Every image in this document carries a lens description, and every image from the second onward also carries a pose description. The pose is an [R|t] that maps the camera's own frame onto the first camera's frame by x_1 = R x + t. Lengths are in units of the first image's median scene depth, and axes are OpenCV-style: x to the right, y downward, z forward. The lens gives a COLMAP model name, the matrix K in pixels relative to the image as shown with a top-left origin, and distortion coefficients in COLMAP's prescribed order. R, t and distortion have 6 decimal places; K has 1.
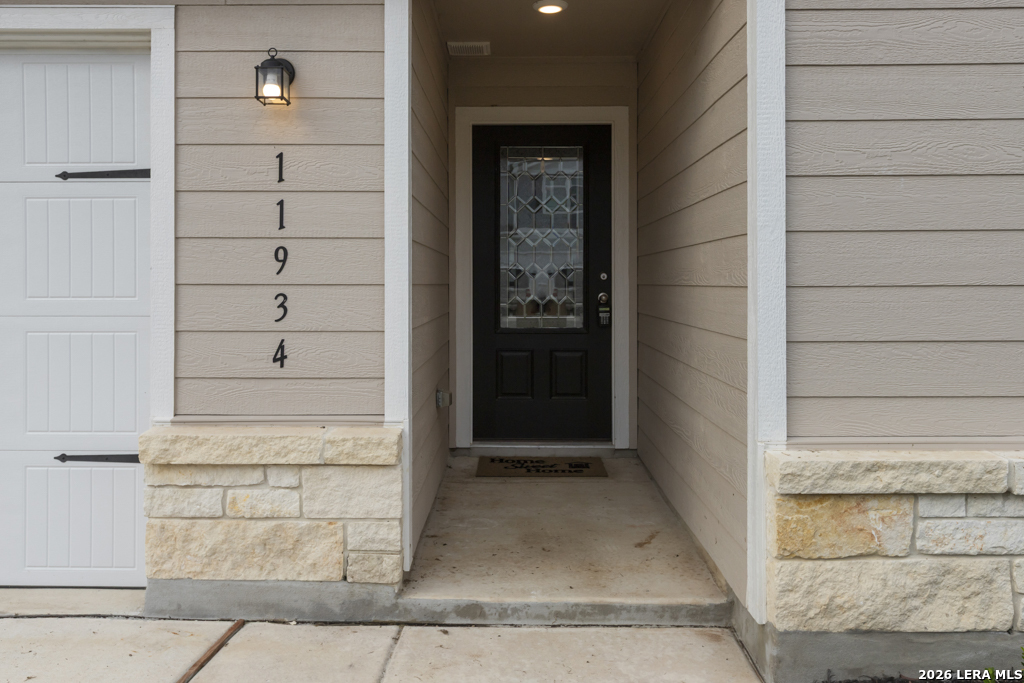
lens RADIAL K [[804.8, 0, 536.8], [0, 804.8, 283.8], [0, 0, 1]] dist [0.002599, -0.001608]
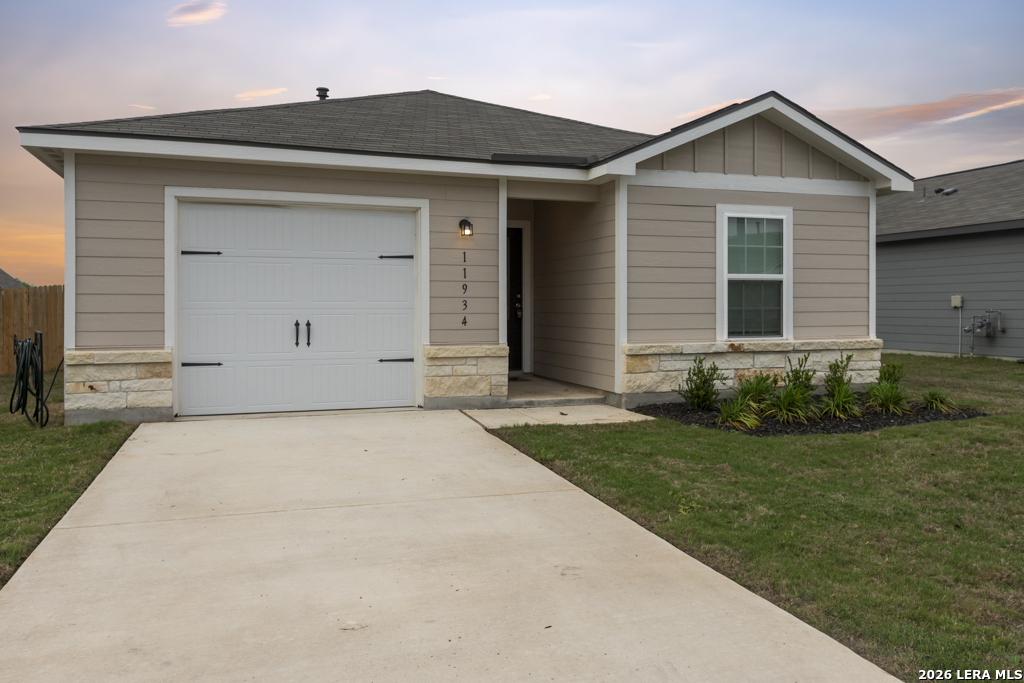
lens RADIAL K [[861.1, 0, 515.7], [0, 861.1, 338.8], [0, 0, 1]] dist [0.005313, -0.019117]
pose [[0.929959, -0.012278, 0.367459, -1.337592], [0.000335, 0.999470, 0.032547, 0.051394], [-0.367664, -0.030145, 0.929470, -2.034060]]
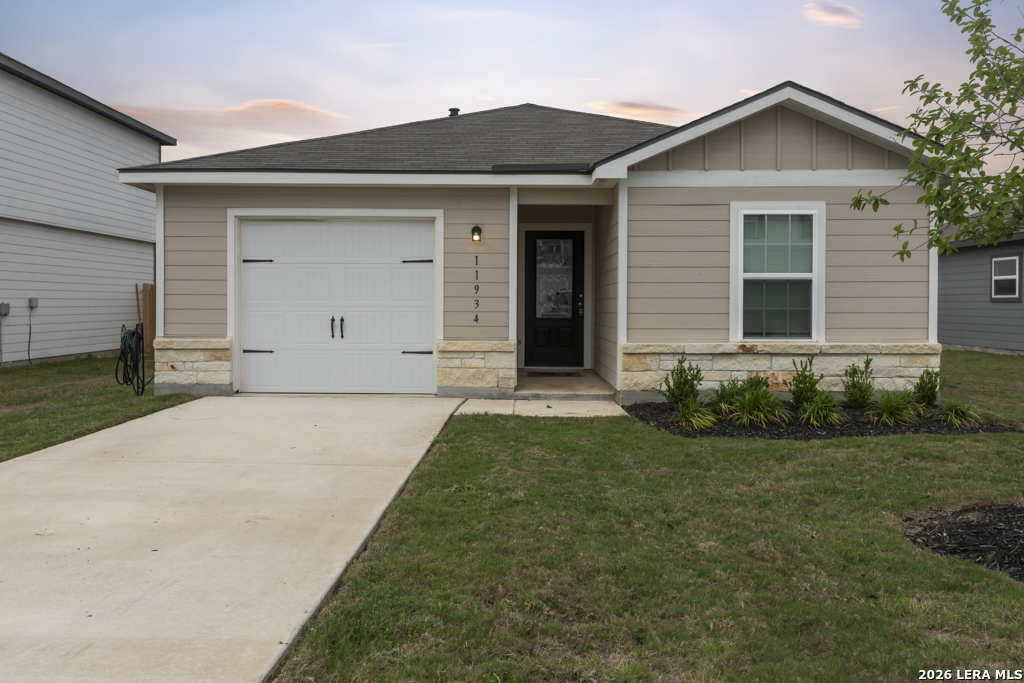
lens RADIAL K [[861.1, 0, 515.8], [0, 861.1, 346.3], [0, 0, 1]] dist [0.005313, -0.019117]
pose [[0.999903, 0.006235, -0.012437, -0.122564], [-0.005682, 0.999015, 0.044008, 0.046833], [0.012699, -0.043933, 0.998954, -2.515267]]
